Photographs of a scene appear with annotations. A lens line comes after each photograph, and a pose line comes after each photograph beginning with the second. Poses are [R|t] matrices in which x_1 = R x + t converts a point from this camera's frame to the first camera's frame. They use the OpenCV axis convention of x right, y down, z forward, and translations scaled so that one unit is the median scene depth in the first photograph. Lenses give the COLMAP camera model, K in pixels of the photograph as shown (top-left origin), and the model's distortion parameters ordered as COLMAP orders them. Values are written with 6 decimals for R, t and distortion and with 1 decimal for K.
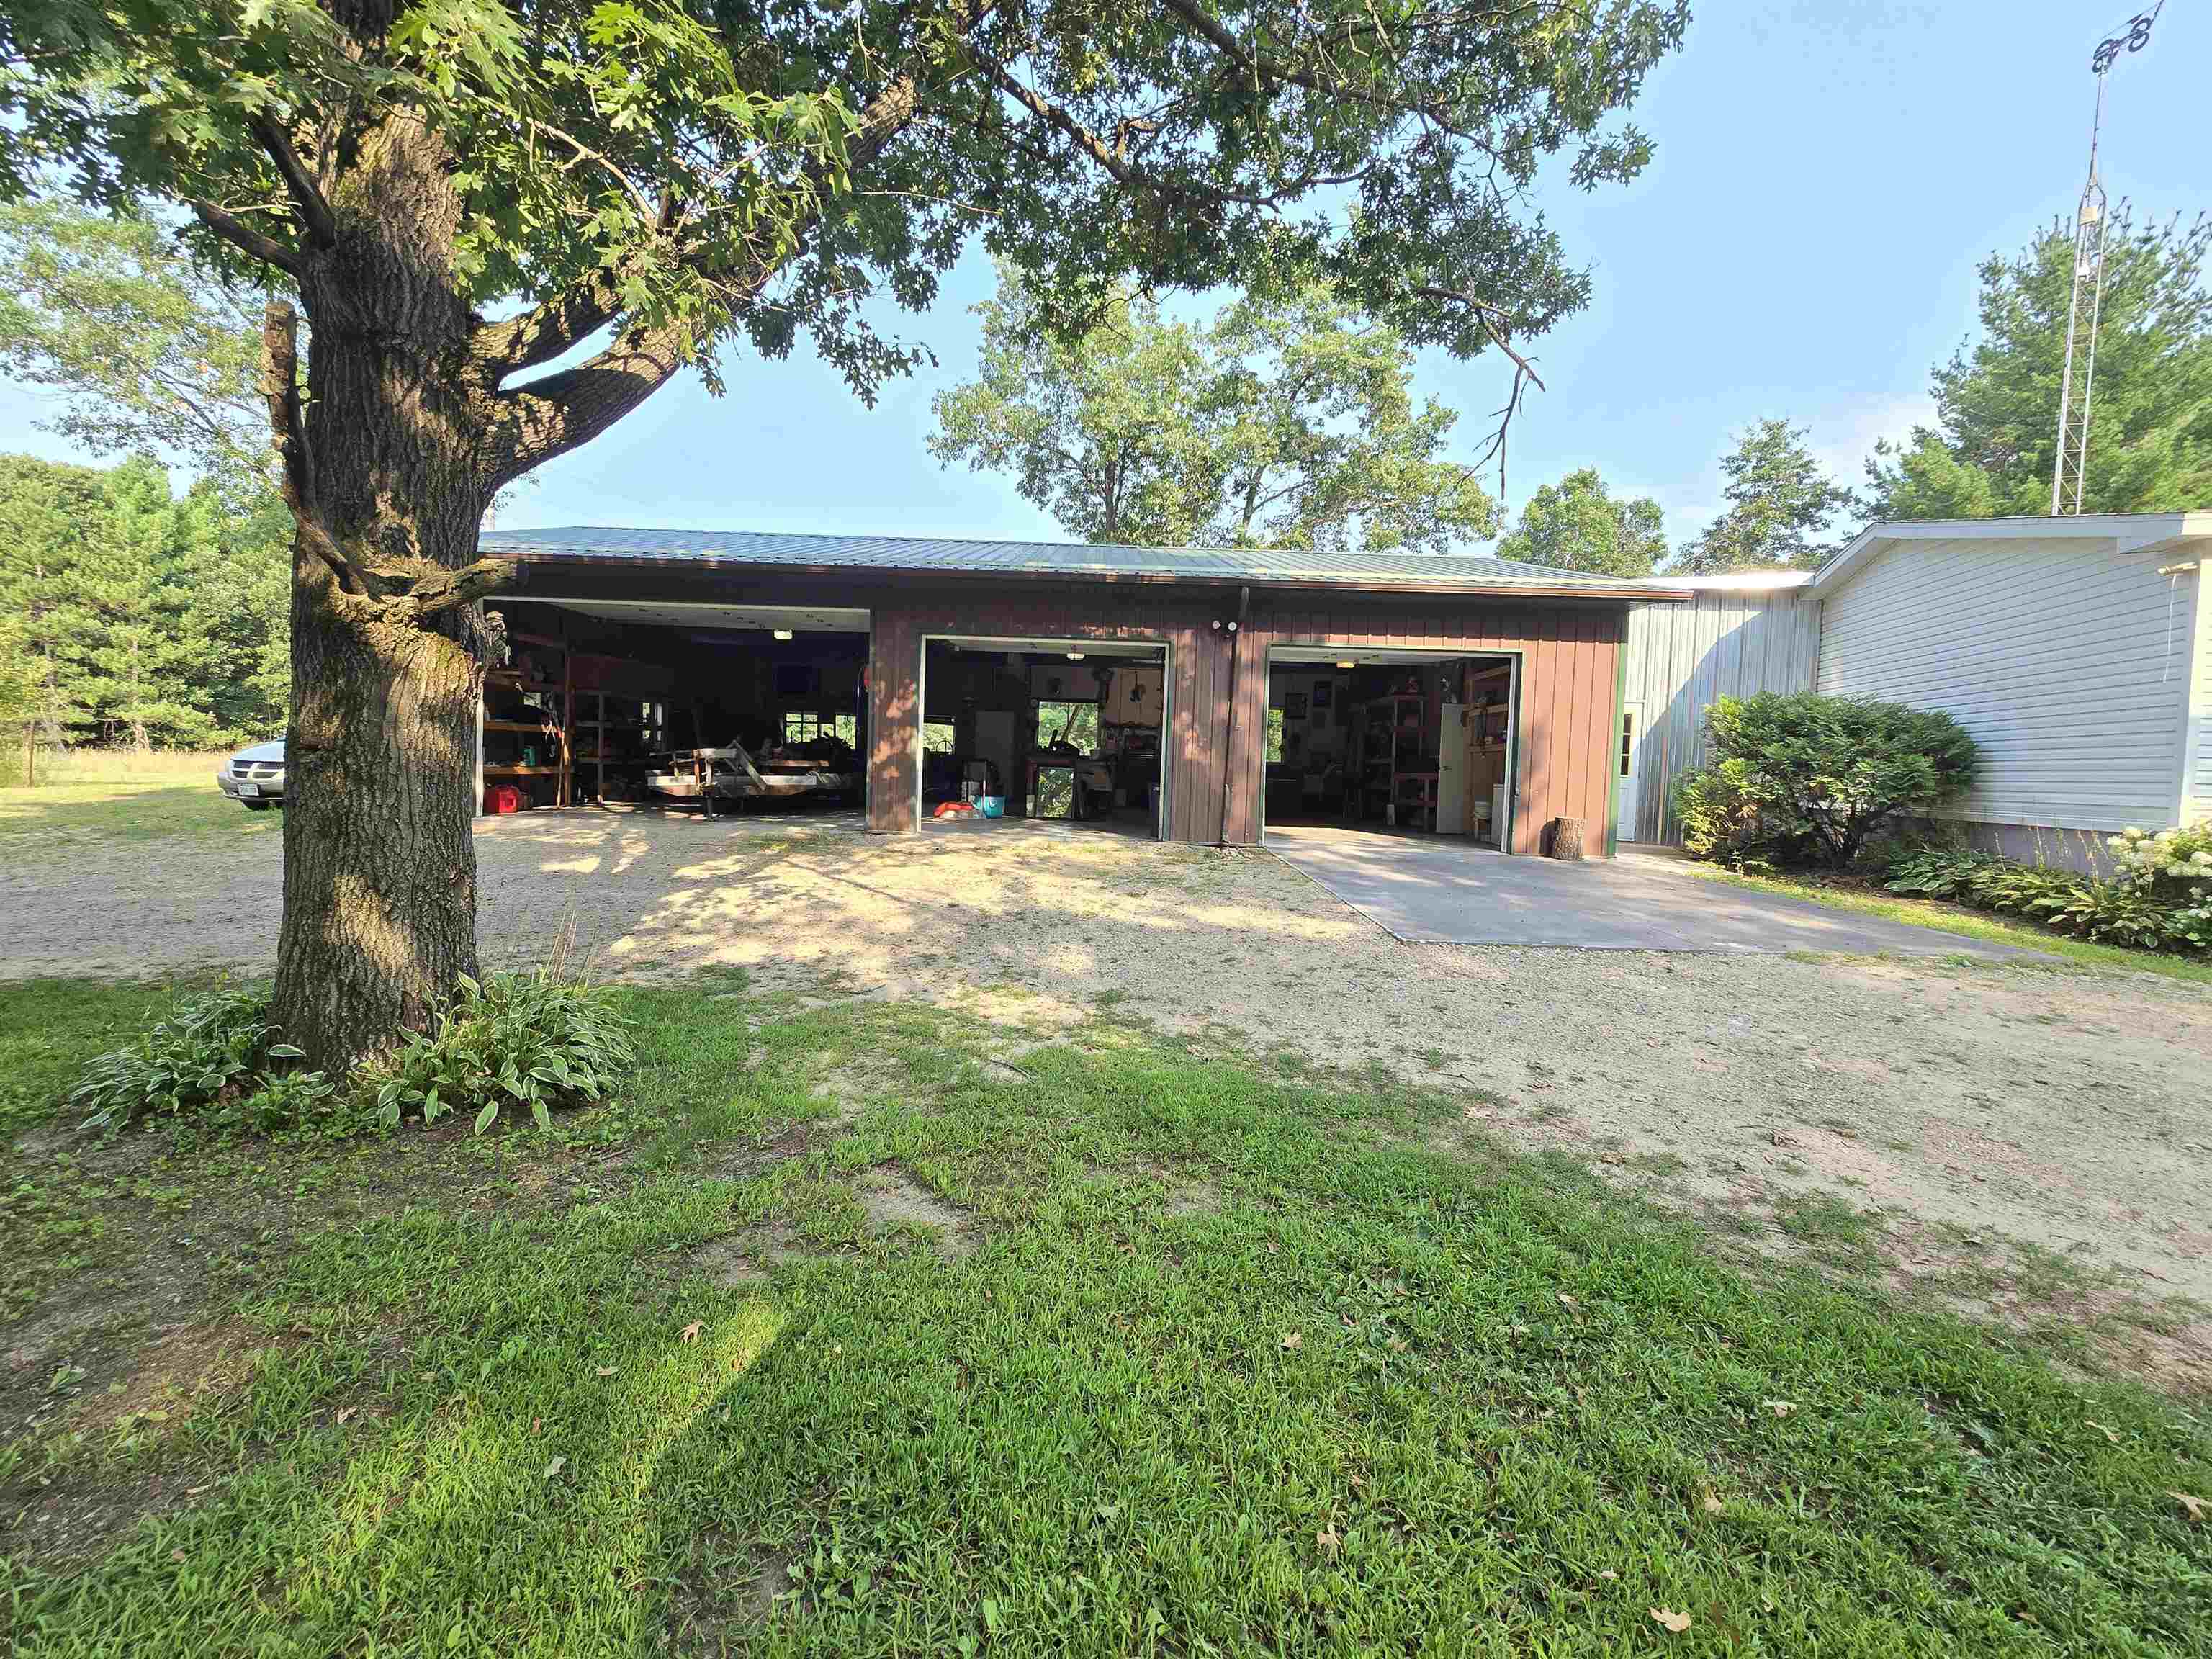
lens RADIAL K [[900.0, 0, 1109.0], [0, 900.0, 815.9], [0, 0, 1]] dist [-0.002798, -0.000581]
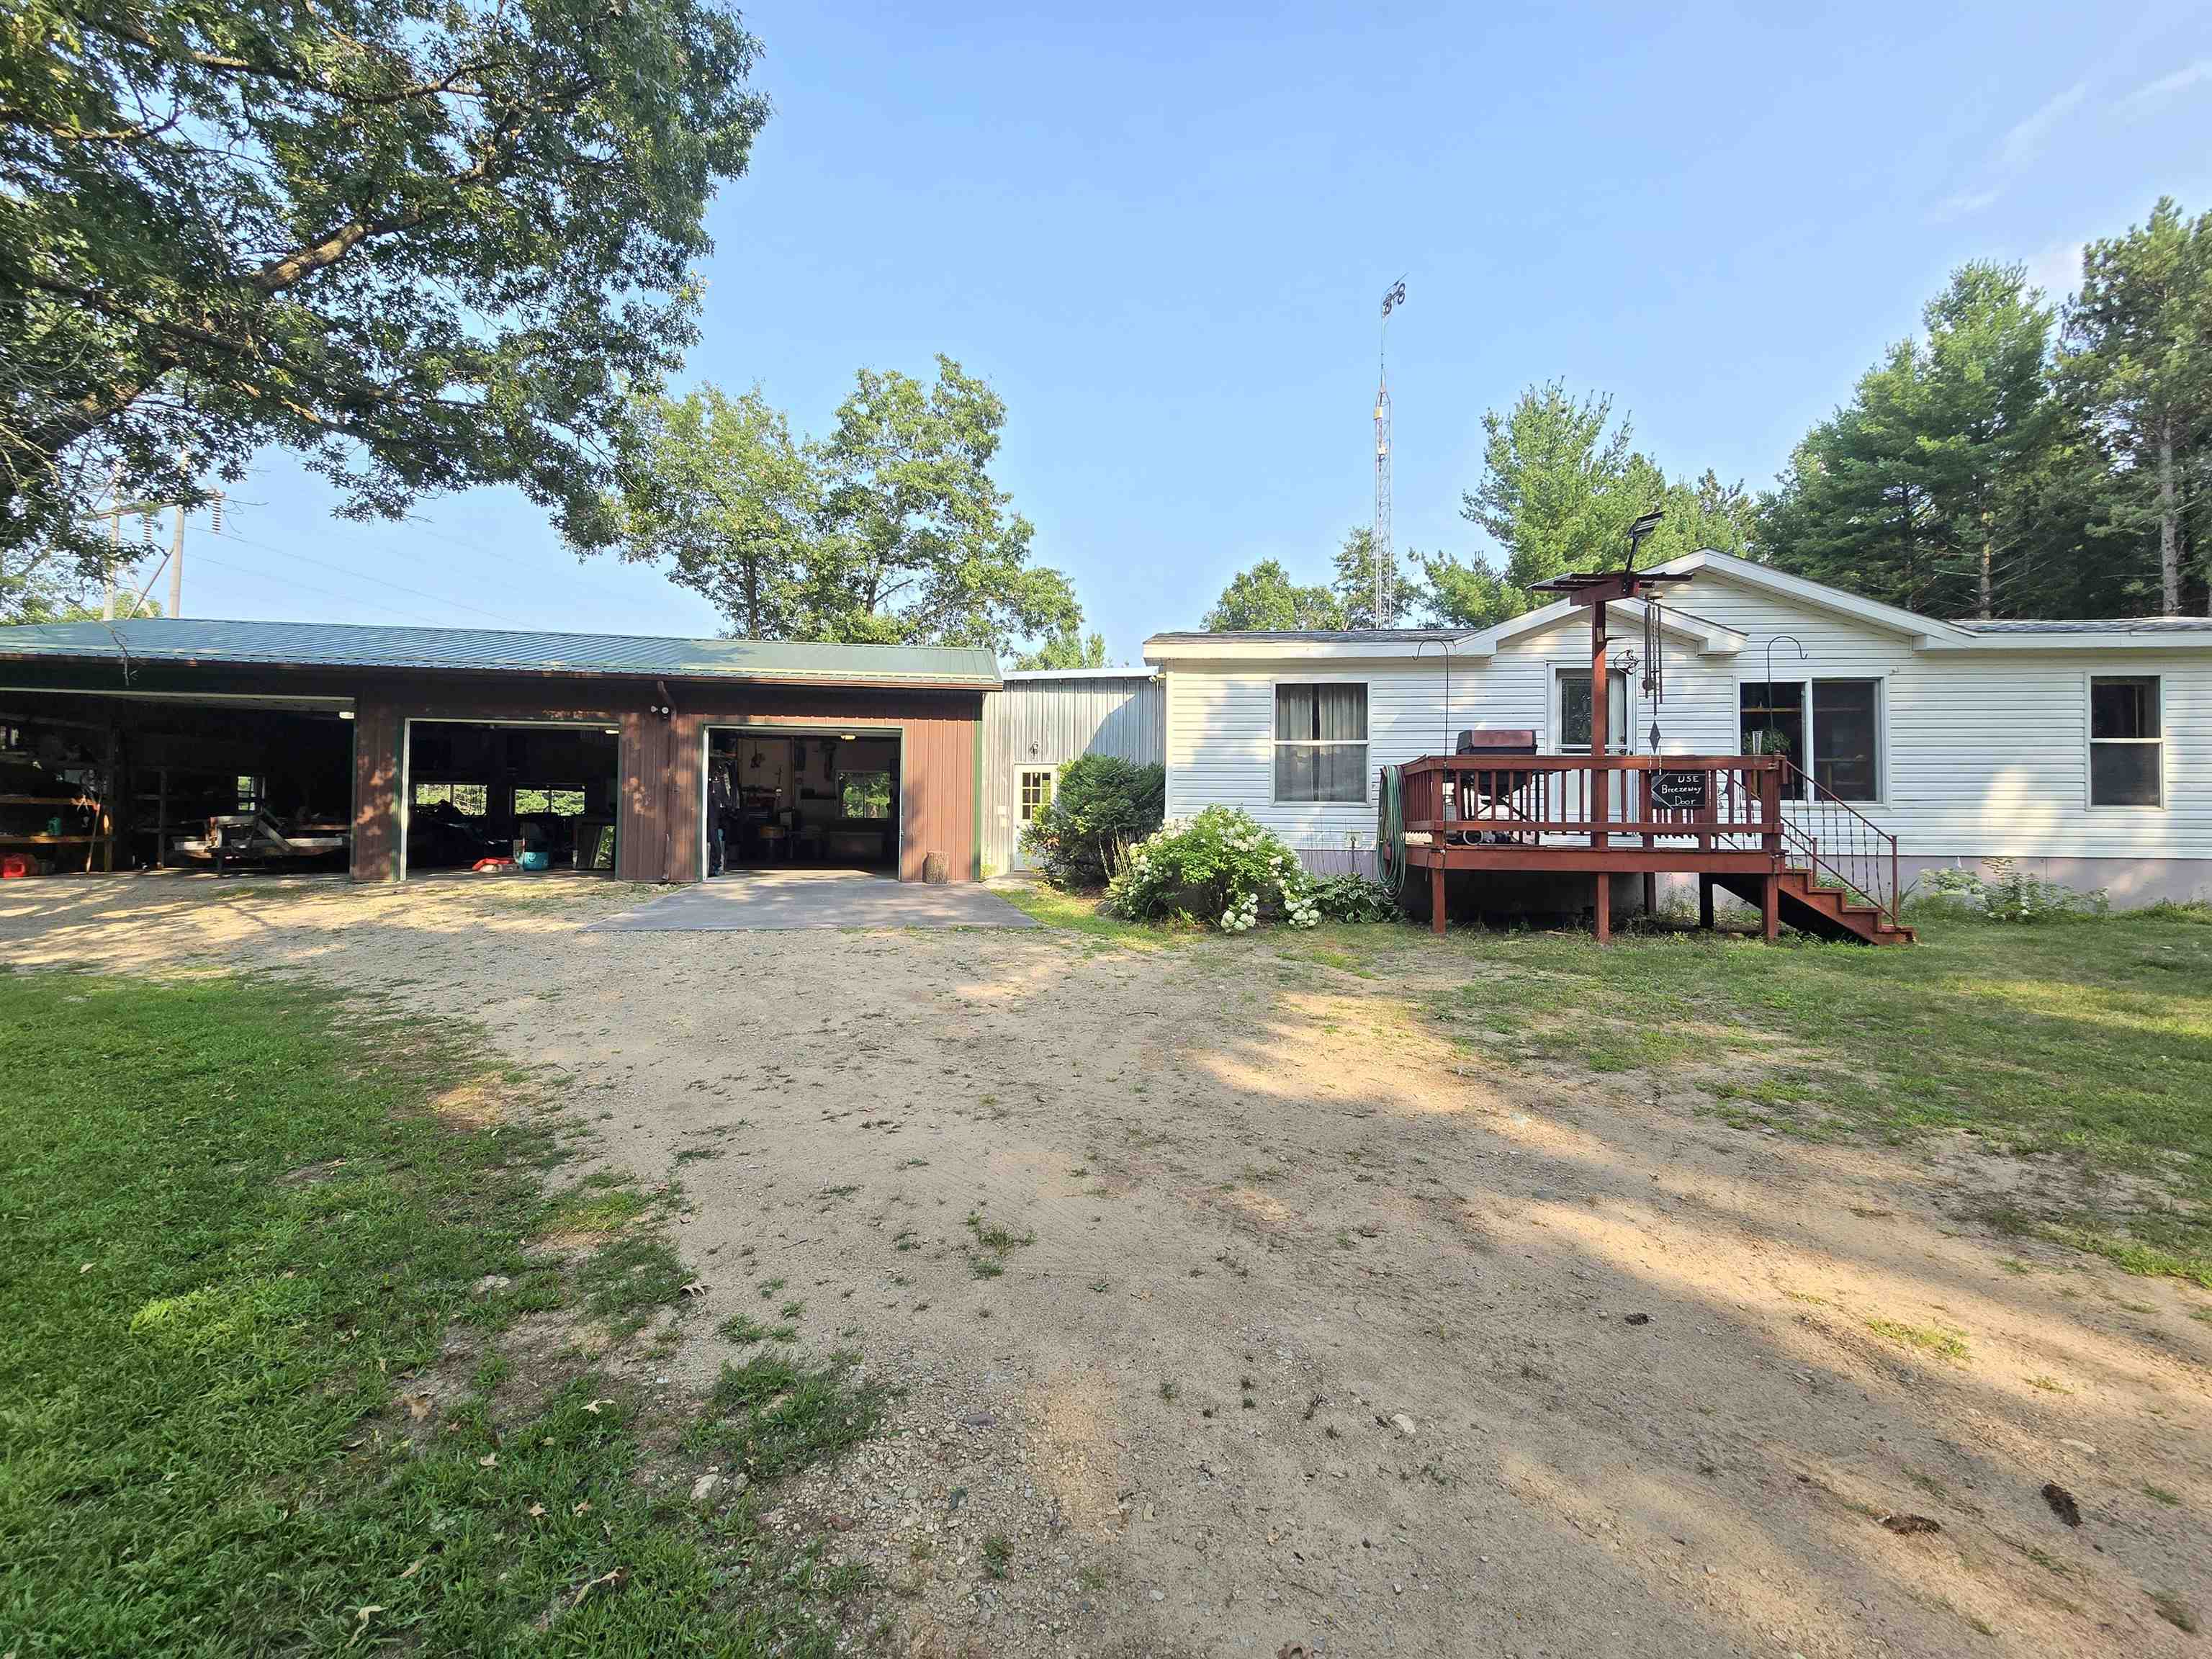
lens RADIAL K [[900.0, 0, 1105.3], [0, 900.0, 814.1], [0, 0, 1]] dist [-0.002798, -0.000581]
pose [[0.986631, -0.024142, 0.161171, 0.532038], [0.035517, 0.997048, -0.068073, 0.045861], [-0.159052, 0.072887, 0.984576, -0.344140]]
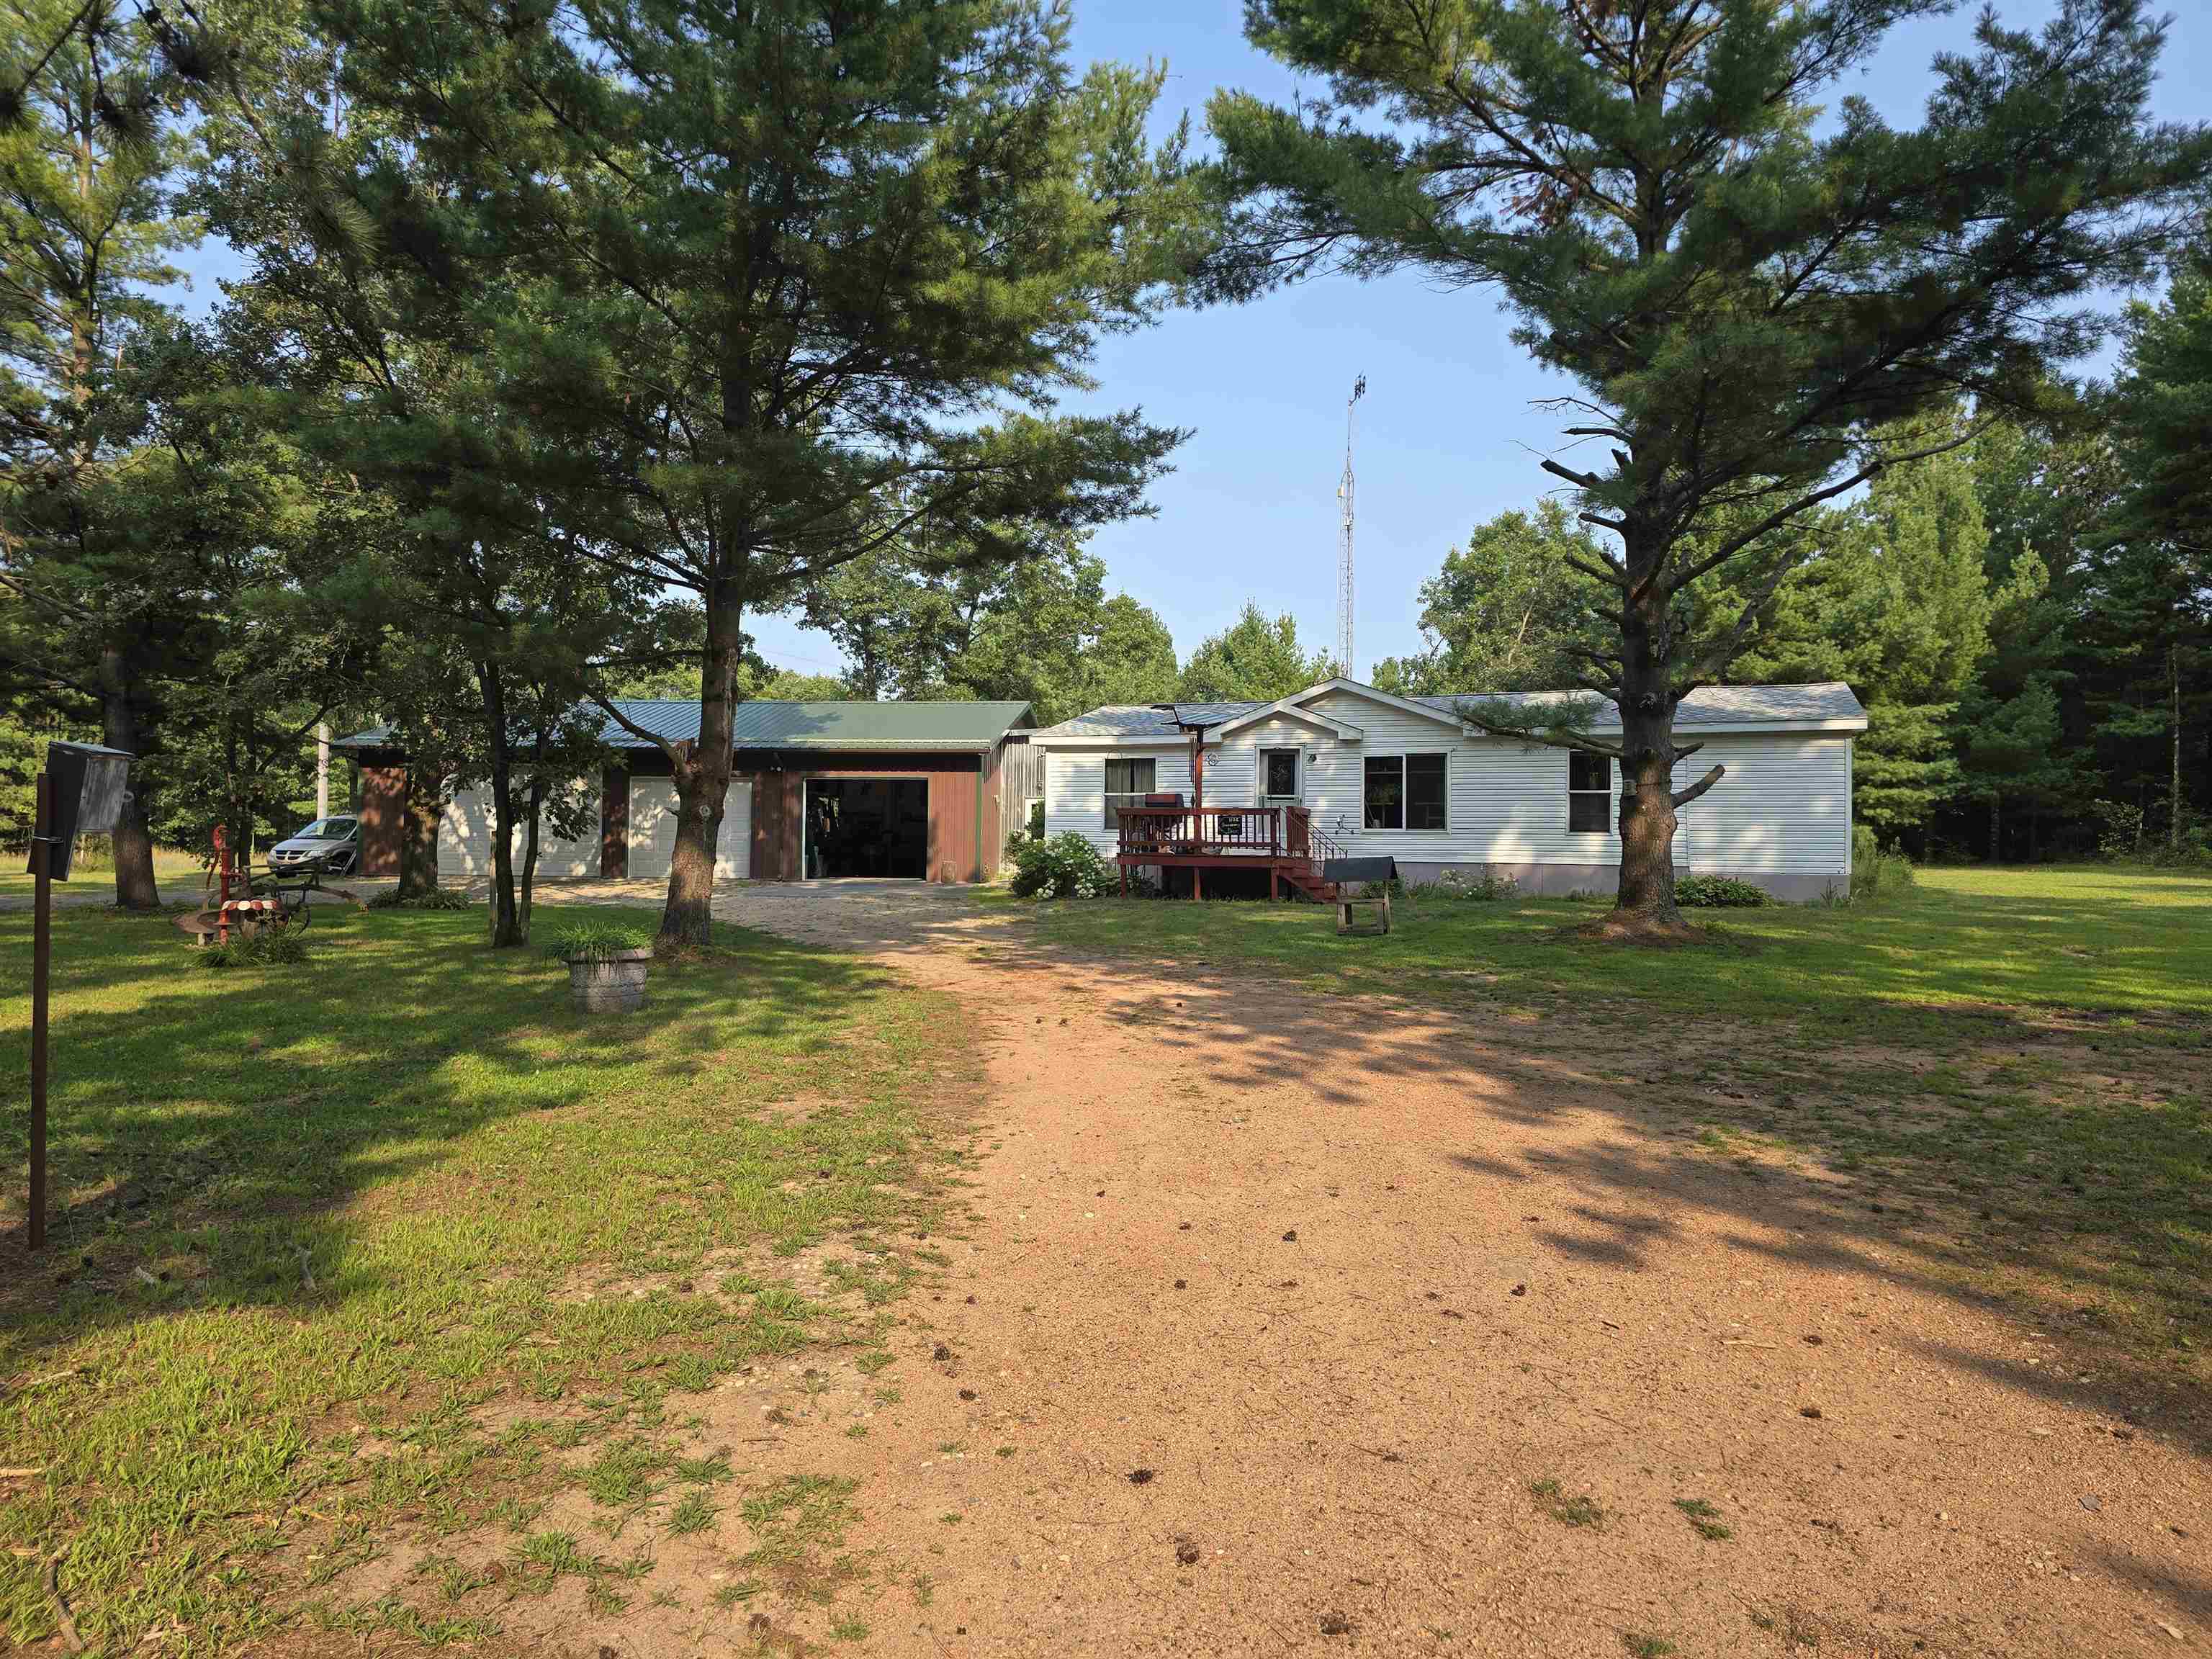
lens RADIAL K [[1494.2, 0, 1102.6], [0, 1494.2, 836.0], [0, 0, 1]] dist [0.000281, -0.000038]
pose [[0.992992, -0.024540, -0.115606, 1.200049], [0.016155, 0.997207, -0.072922, 0.186238], [0.117073, 0.070543, 0.990615, -2.152969]]
